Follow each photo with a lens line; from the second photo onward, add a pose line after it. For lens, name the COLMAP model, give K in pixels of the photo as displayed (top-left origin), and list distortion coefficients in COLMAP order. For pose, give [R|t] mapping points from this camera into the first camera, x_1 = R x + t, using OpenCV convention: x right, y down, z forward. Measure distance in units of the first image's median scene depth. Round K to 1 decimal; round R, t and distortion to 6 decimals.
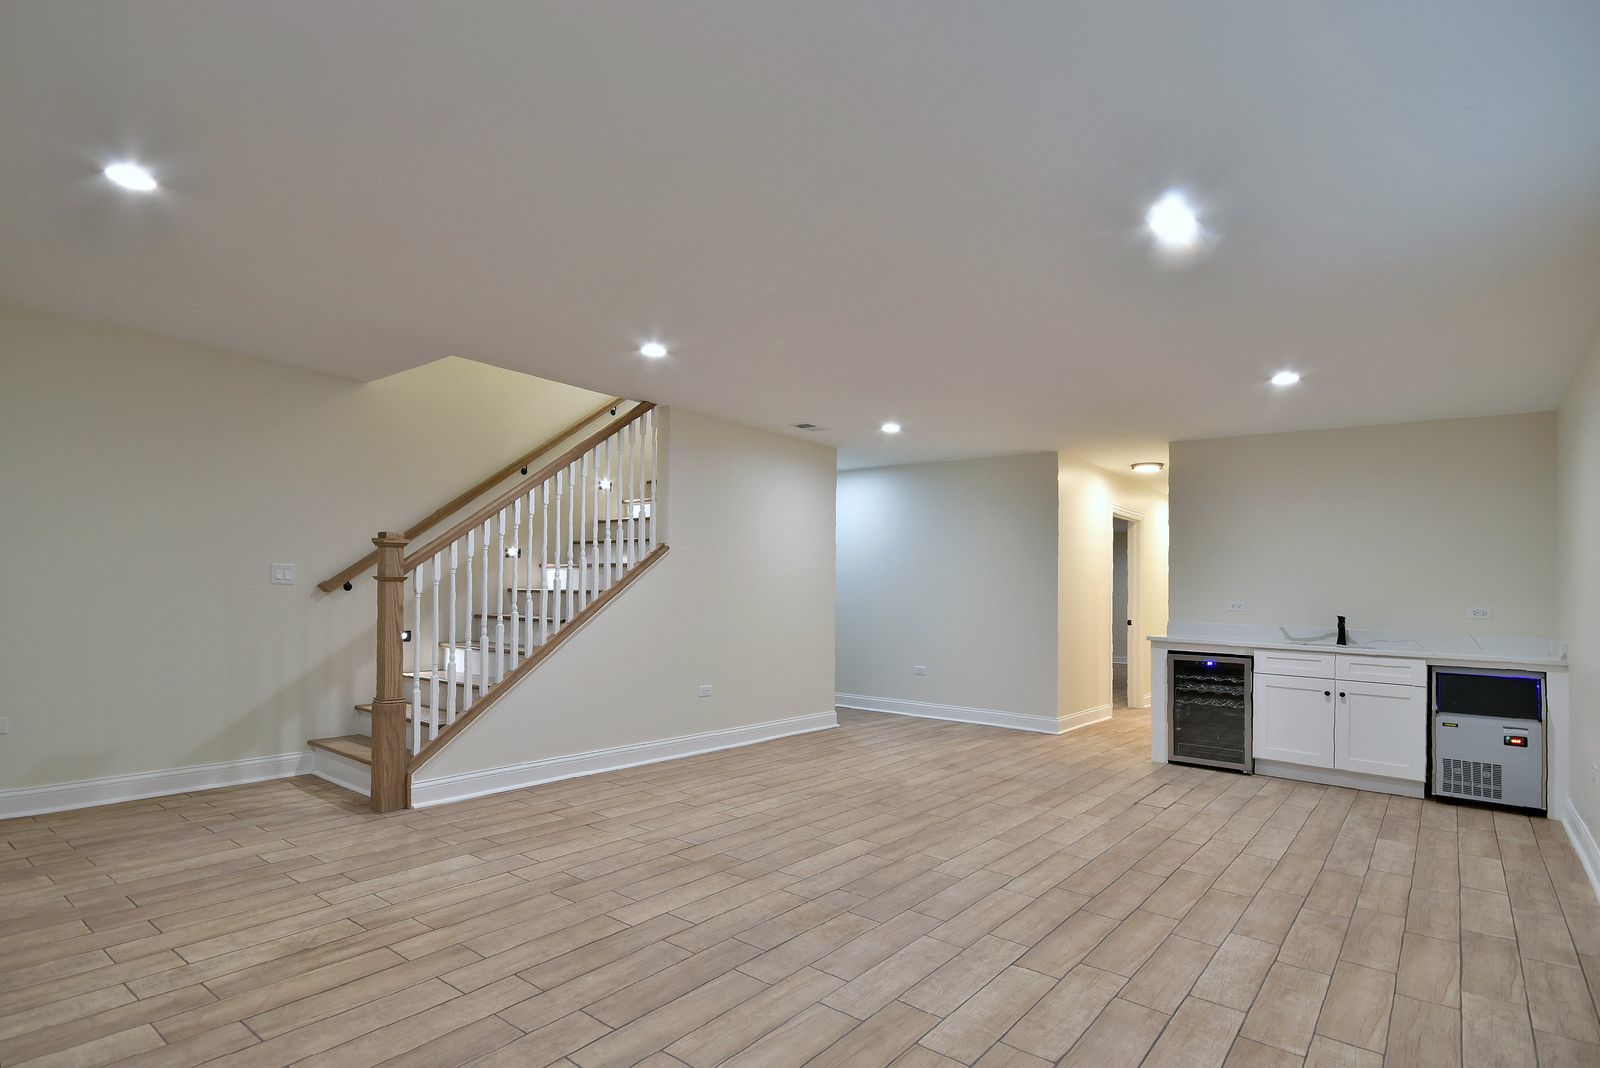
lens RADIAL K [[794.6, 0, 800.0], [0, 794.6, 534.0], [0, 0, 1]] dist [-0.000384, -0.001290]
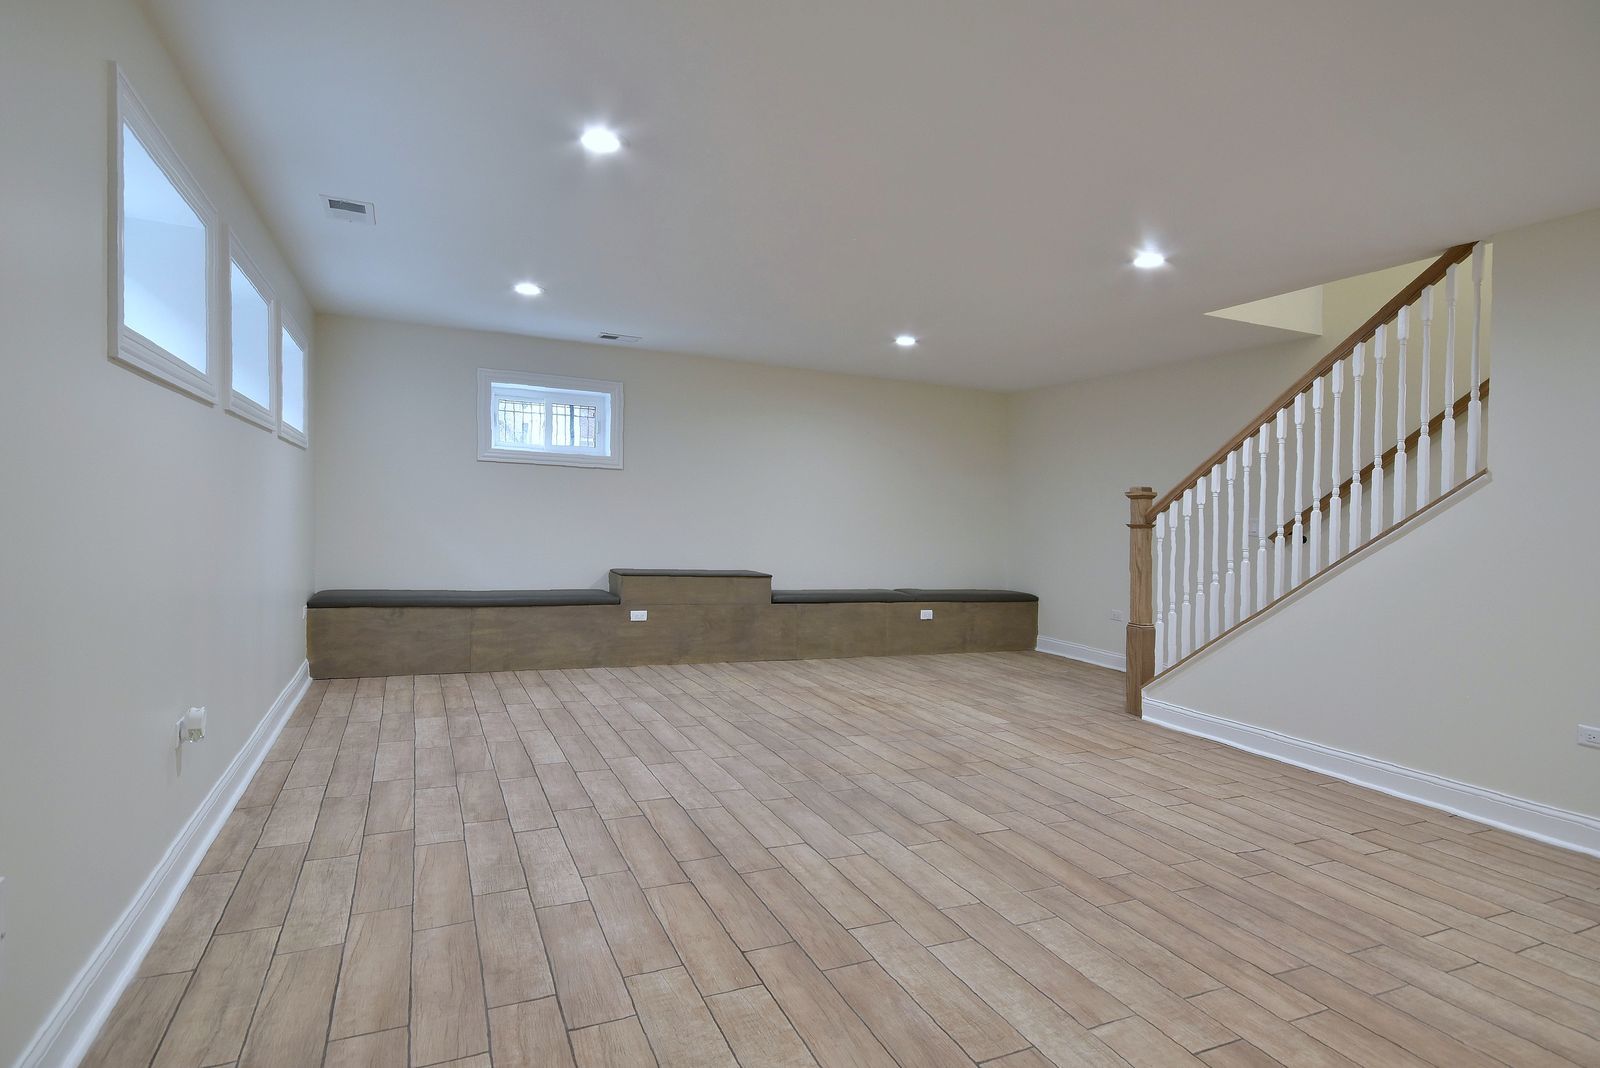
lens RADIAL K [[827.4, 0, 807.8], [0, 827.4, 519.7], [0, 0, 1]] dist [0.005226, 0.001629]
pose [[-0.433160, -0.035362, -0.900623, 1.040316], [0.018905, 0.998654, -0.048304, 0.121409], [0.901119, -0.037950, -0.431909, 1.337889]]
